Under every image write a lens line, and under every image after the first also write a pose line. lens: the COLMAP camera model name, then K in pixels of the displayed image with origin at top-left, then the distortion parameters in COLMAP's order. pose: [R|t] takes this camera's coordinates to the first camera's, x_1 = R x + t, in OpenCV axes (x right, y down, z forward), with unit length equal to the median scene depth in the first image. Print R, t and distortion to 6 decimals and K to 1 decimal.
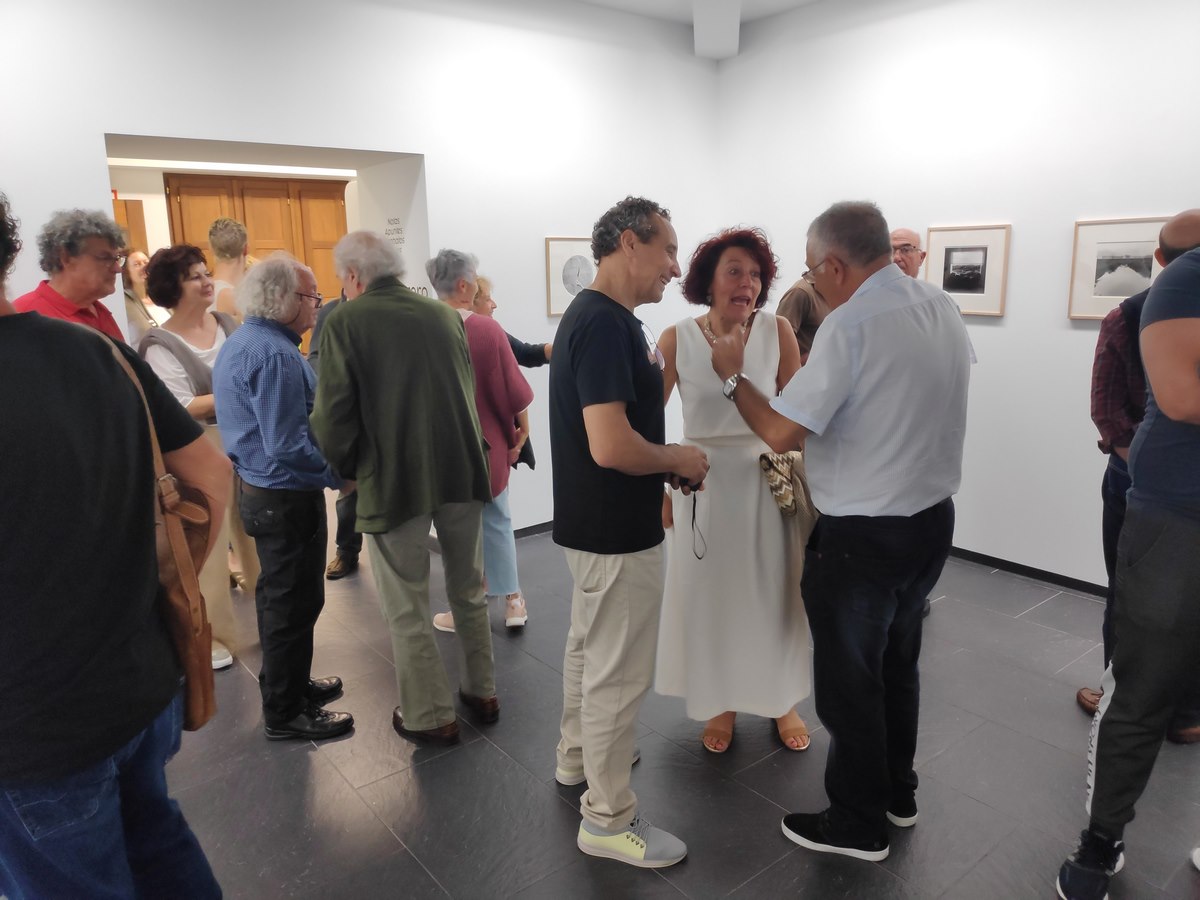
lens RADIAL K [[868.2, 0, 609.5], [0, 868.2, 449.1], [0, 0, 1]] dist [0.024351, -0.049243]
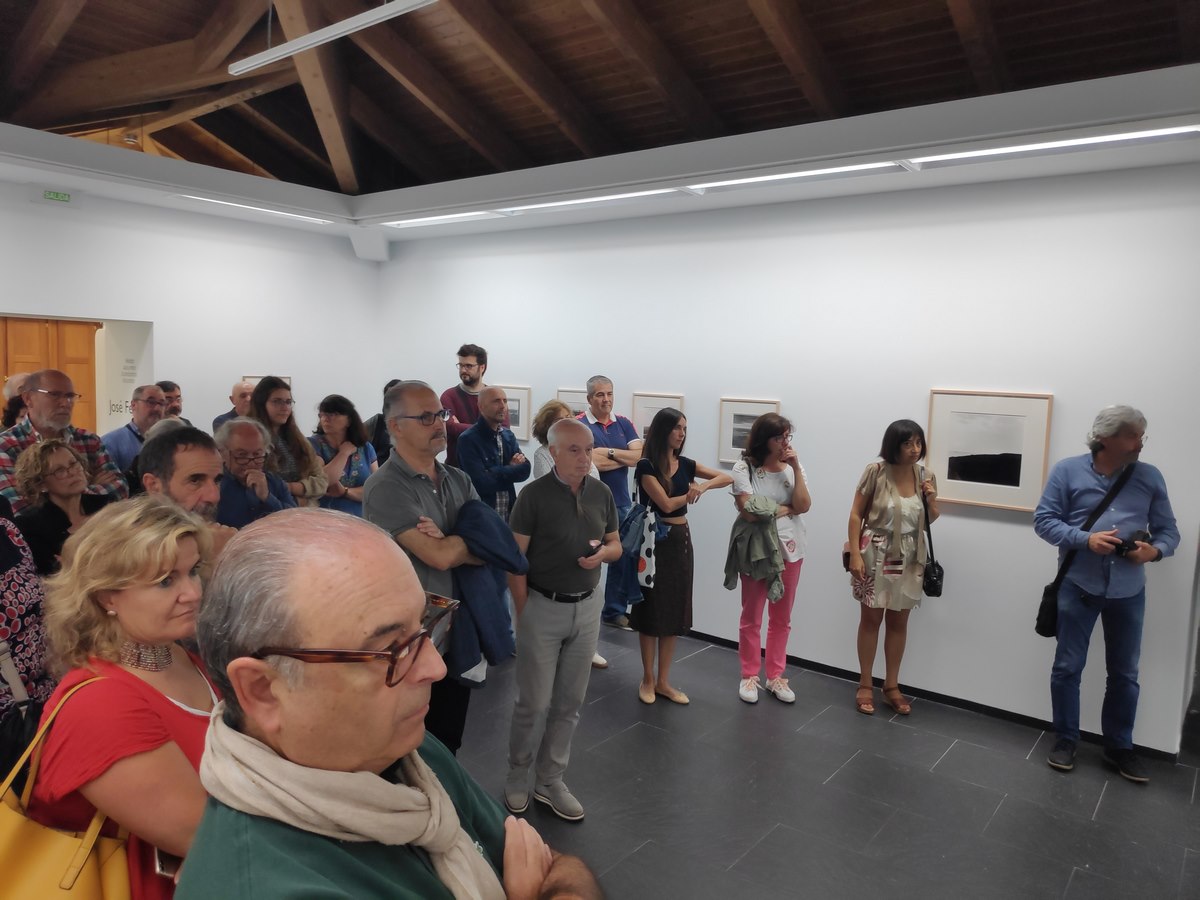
lens RADIAL K [[868.2, 0, 600.9], [0, 868.2, 452.6], [0, 0, 1]] dist [0.024351, -0.049243]
pose [[0.971747, 0.027086, 0.234466, 0.195788], [-0.001064, 0.993886, -0.110405, 0.053671], [-0.236023, 0.107036, 0.965835, -0.625304]]
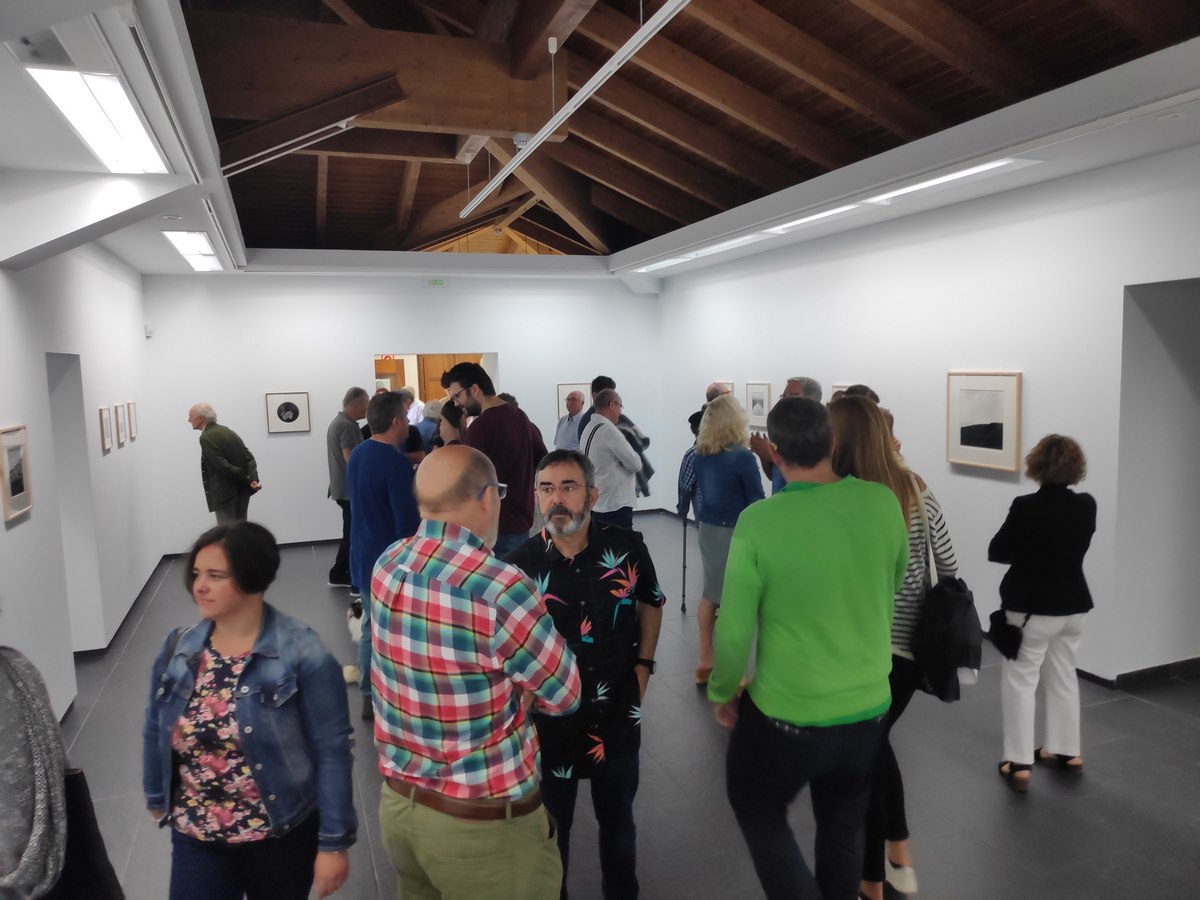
lens RADIAL K [[868.2, 0, 599.5], [0, 868.2, 455.4], [0, 0, 1]] dist [0.024351, -0.049243]
pose [[0.947819, 0.024698, -0.317850, 0.812237], [-0.055282, 0.994624, -0.087563, 0.131665], [0.313979, 0.100566, 0.944089, -1.120015]]
